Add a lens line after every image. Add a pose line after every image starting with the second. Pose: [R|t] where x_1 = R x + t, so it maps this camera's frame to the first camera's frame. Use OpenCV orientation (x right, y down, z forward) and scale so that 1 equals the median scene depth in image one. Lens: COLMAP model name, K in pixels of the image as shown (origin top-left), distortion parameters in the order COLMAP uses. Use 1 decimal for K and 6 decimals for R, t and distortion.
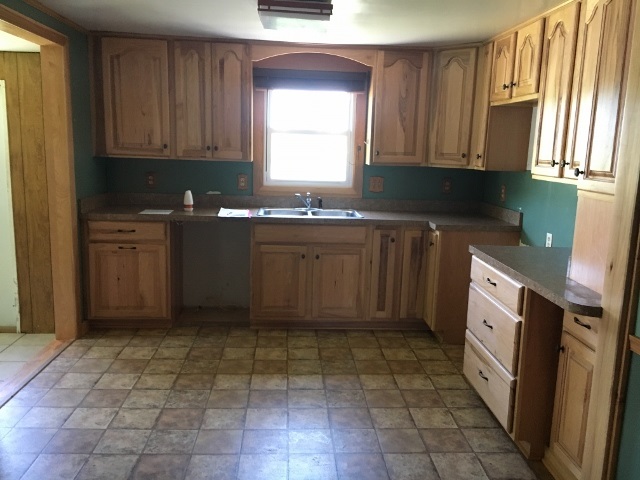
lens RADIAL K [[536.8, 0, 320.0], [0, 536.8, 240.0], [0, 0, 1]] dist [0.001466, -0.000282]
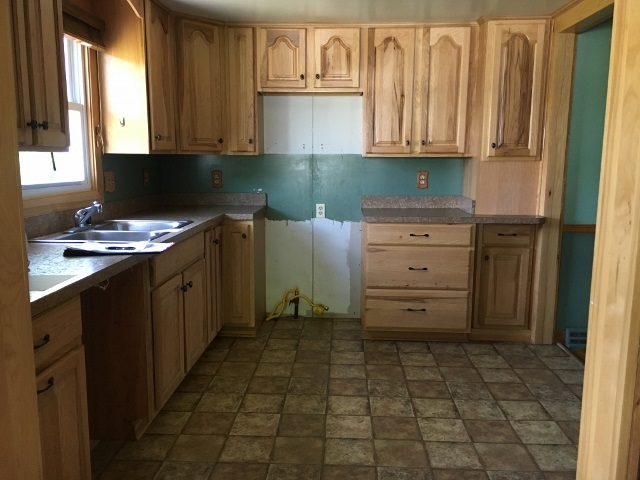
lens RADIAL K [[549.6, 0, 320.0], [0, 549.6, 240.0], [0, 0, 1]] dist [0.091433, -0.000342]
pose [[0.103366, -0.186811, 0.976943, -0.744270], [0.167097, 0.971506, 0.168092, -0.130928], [-0.980507, 0.145869, 0.131636, 0.780328]]
